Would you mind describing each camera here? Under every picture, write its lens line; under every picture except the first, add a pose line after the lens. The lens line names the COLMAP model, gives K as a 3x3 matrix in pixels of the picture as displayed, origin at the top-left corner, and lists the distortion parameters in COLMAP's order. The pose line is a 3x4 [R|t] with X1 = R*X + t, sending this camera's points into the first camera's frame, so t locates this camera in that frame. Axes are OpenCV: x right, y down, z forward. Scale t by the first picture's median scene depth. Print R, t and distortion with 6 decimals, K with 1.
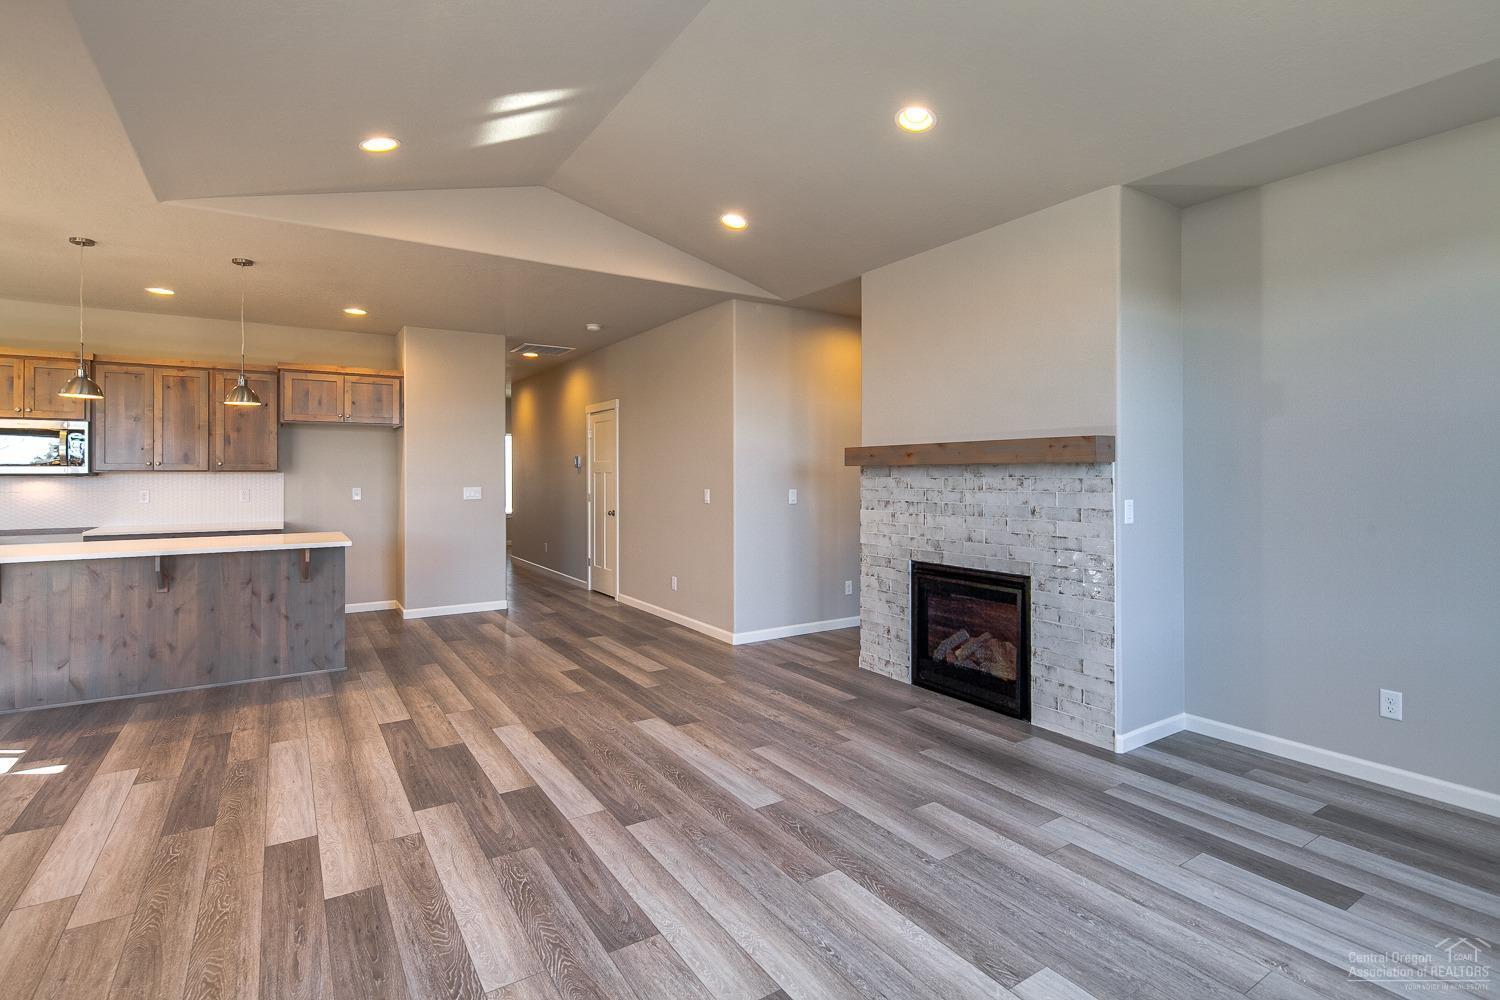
lens RADIAL K [[732.4, 0, 765.2], [0, 732.4, 472.5], [0, 0, 1]] dist [-0.001176, -0.002055]
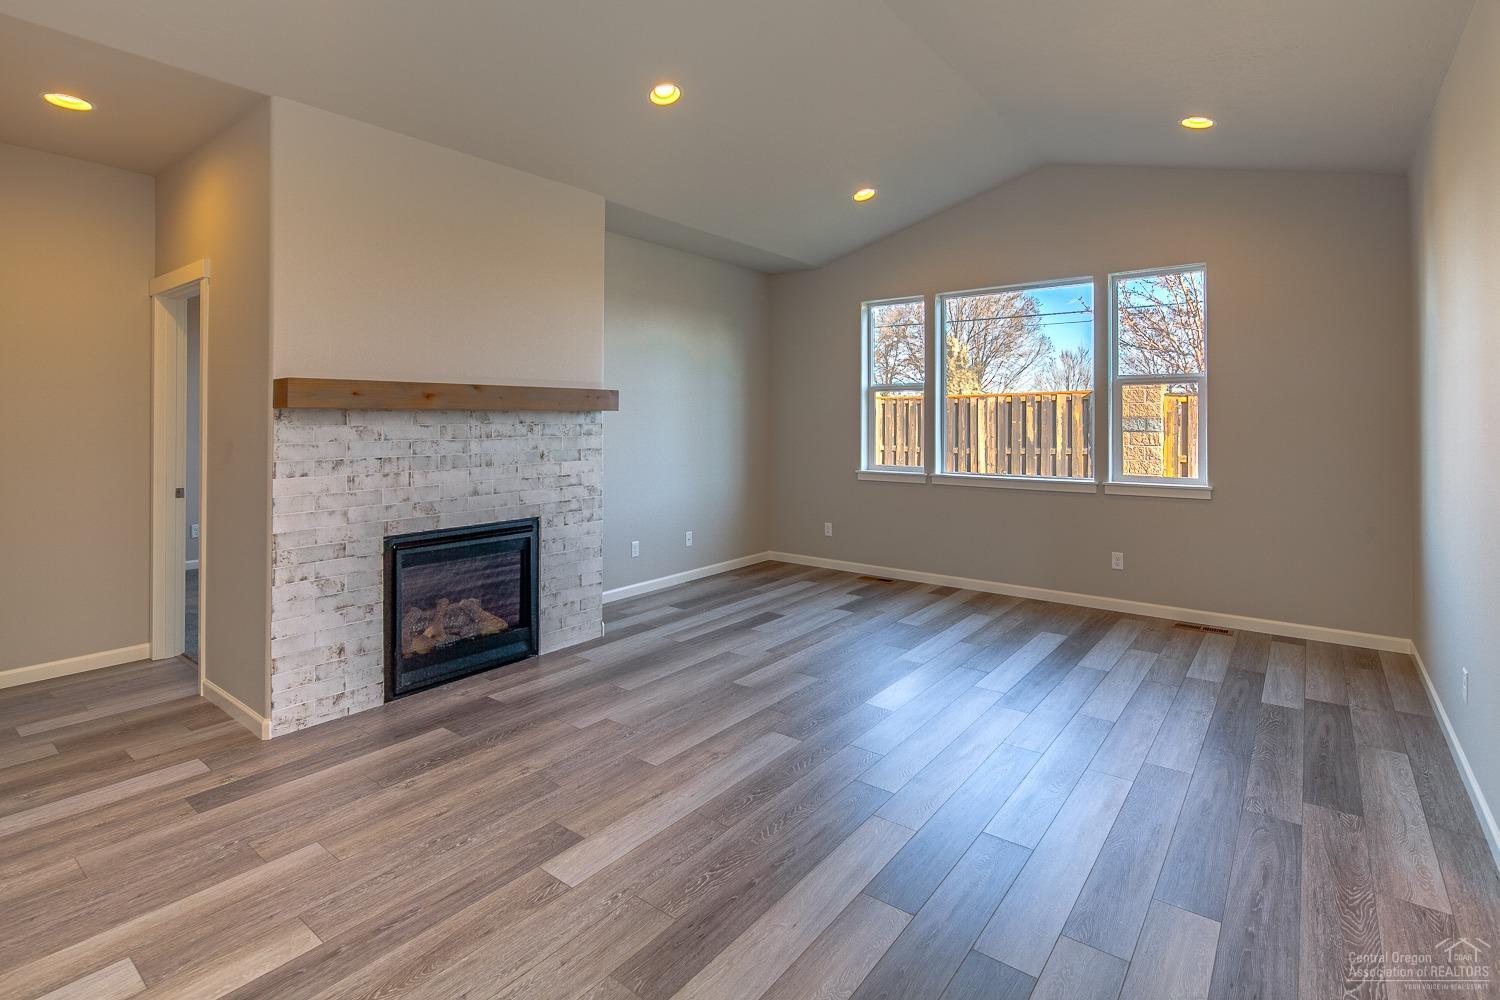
lens RADIAL K [[732.4, 0, 722.8], [0, 732.4, 420.5], [0, 0, 1]] dist [-0.001176, -0.002055]
pose [[-0.307615, 0.001100, 0.951510, -0.705465], [0.001401, 0.999999, -0.000703, 0.003297], [-0.951510, 0.001117, -0.307616, 1.037547]]
